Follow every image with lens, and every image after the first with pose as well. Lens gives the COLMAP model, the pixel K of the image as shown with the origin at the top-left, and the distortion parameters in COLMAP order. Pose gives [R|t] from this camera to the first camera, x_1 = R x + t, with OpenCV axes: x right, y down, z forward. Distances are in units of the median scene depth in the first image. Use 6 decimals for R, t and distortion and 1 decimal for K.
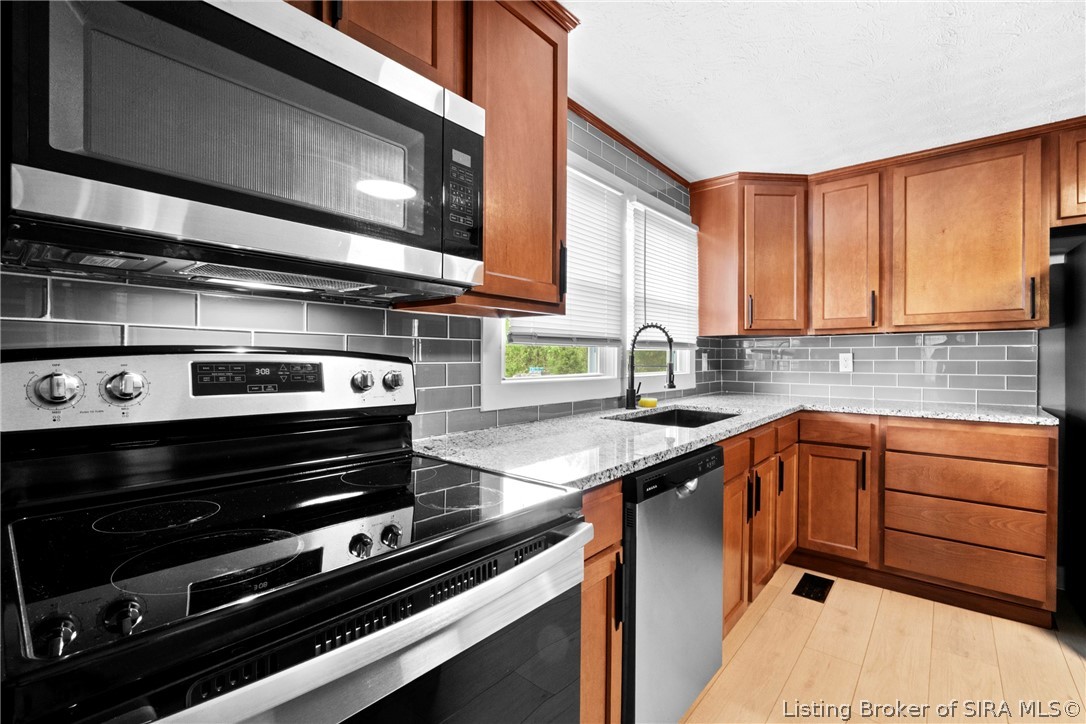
lens RADIAL K [[476.5, 0, 544.2], [0, 476.5, 360.6], [0, 0, 1]] dist [-0.002296, 0.000814]
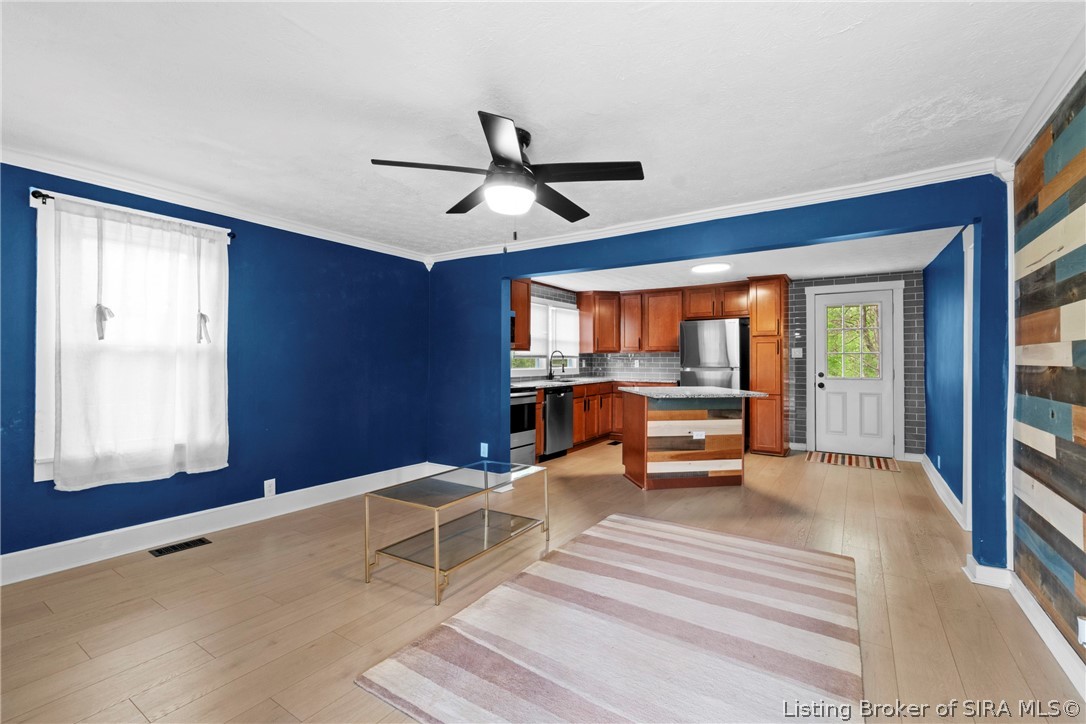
lens RADIAL K [[476.5, 0, 541.0], [0, 476.5, 361.7], [0, 0, 1]] dist [-0.002296, 0.000814]
pose [[0.993414, 0.000967, 0.114578, -0.199410], [-0.001121, 0.999999, 0.001279, -0.011474], [-0.114576, -0.001399, 0.993413, -1.807526]]
